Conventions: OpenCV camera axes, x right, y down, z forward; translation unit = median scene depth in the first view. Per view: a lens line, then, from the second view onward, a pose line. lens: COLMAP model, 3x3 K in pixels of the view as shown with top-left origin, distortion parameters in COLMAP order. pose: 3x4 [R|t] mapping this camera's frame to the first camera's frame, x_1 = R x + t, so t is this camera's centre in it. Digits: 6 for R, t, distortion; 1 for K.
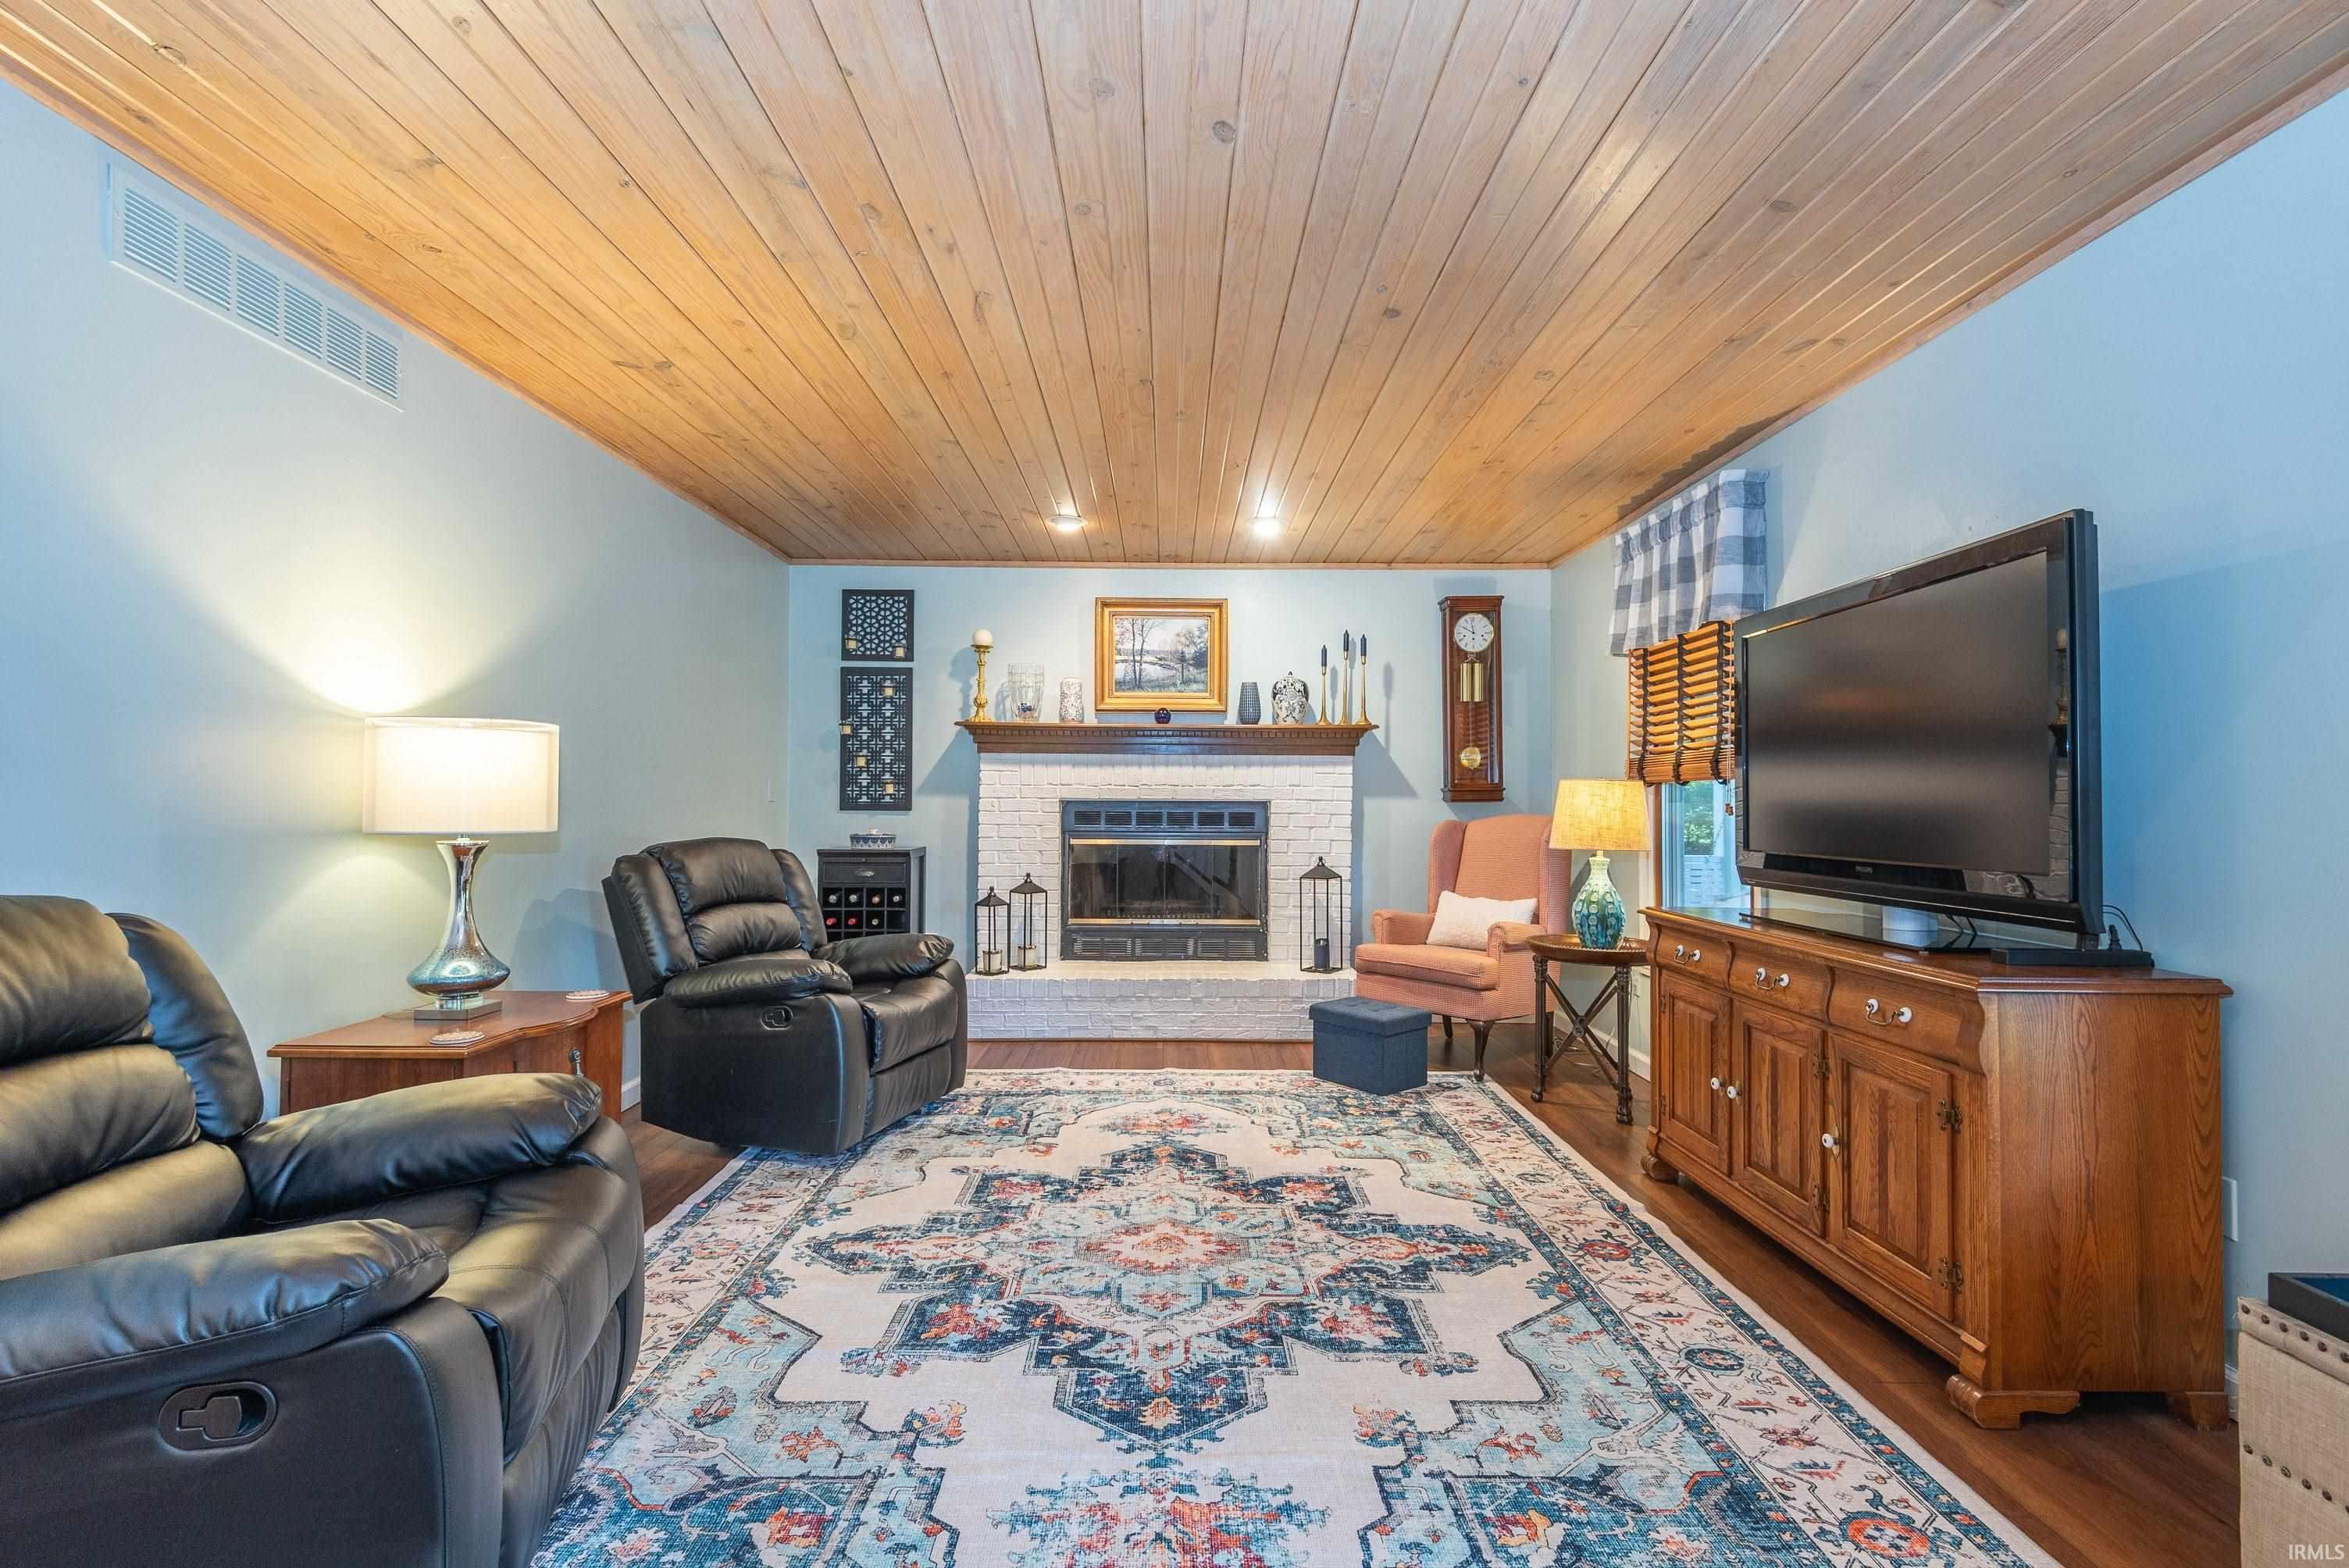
lens RADIAL K [[1061.1, 0, 1156.5], [0, 1061.1, 775.9], [0, 0, 1]] dist [0.009781, -0.007867]
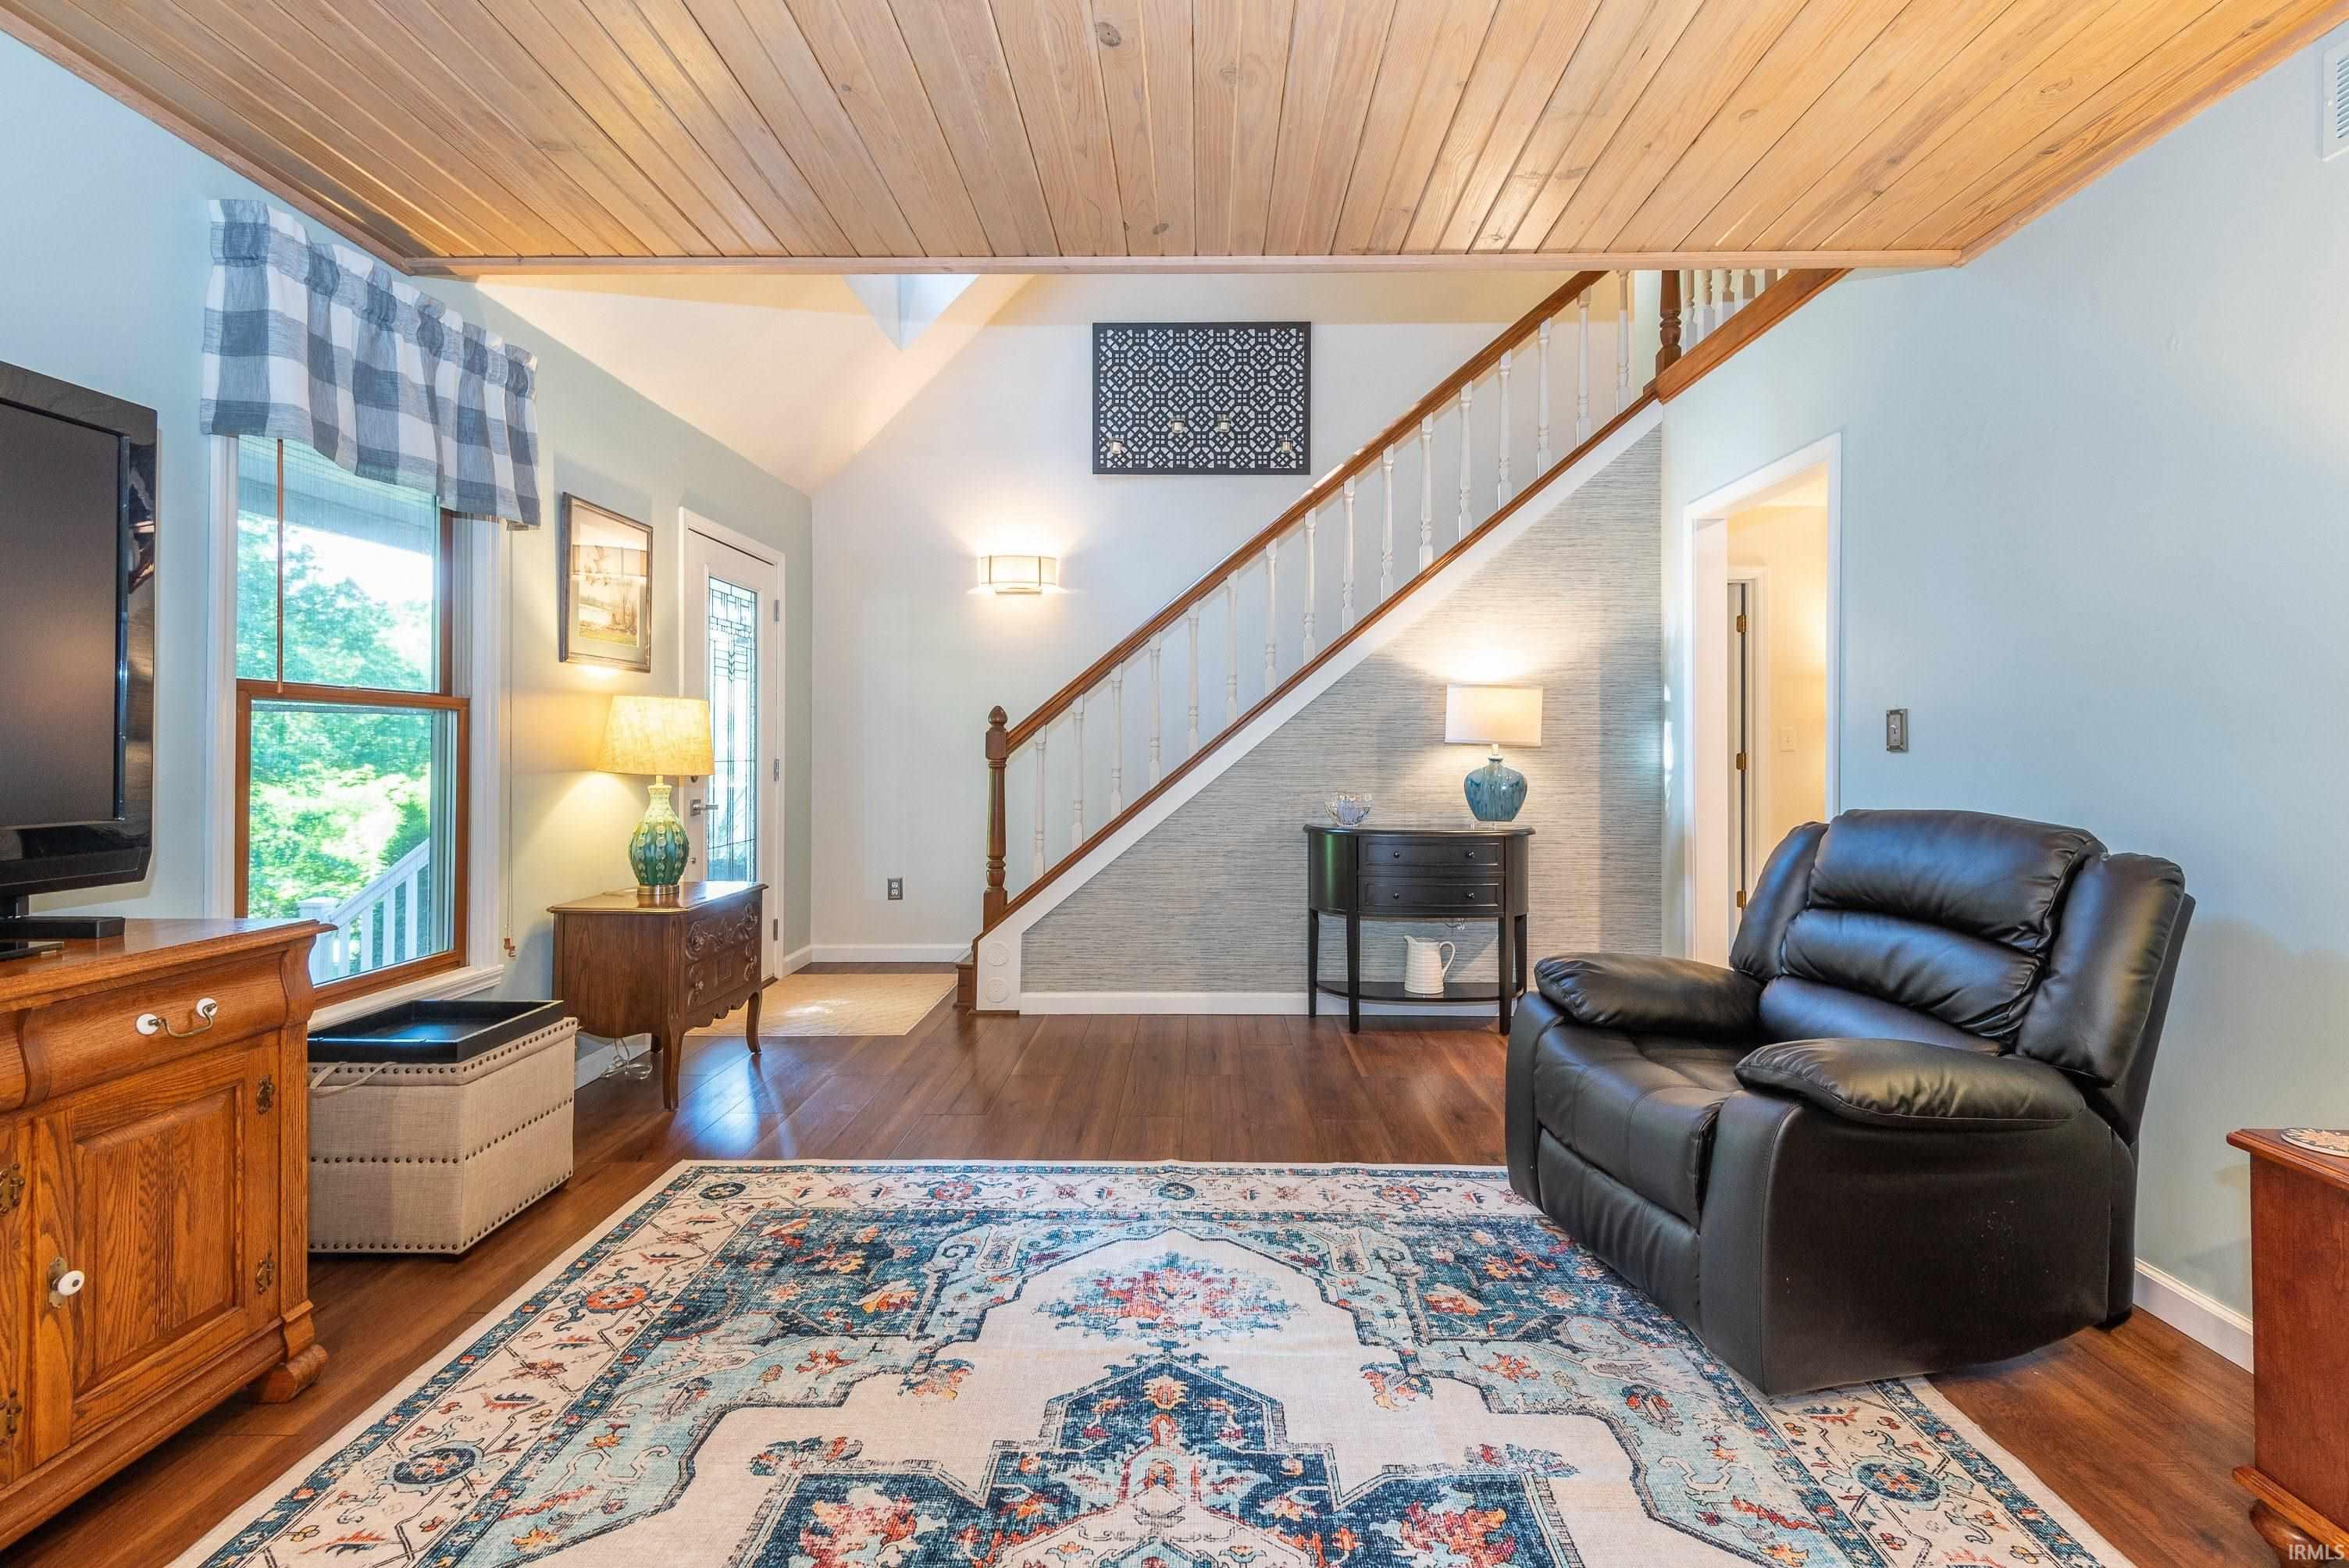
lens RADIAL K [[1061.1, 0, 1182.5], [0, 1061.1, 762.2], [0, 0, 1]] dist [0.009781, -0.007867]
pose [[-0.999947, -0.007393, 0.007227, -0.014217], [-0.007502, 0.999856, -0.015210, 0.056235], [-0.007114, -0.015263, -0.999858, 1.925136]]
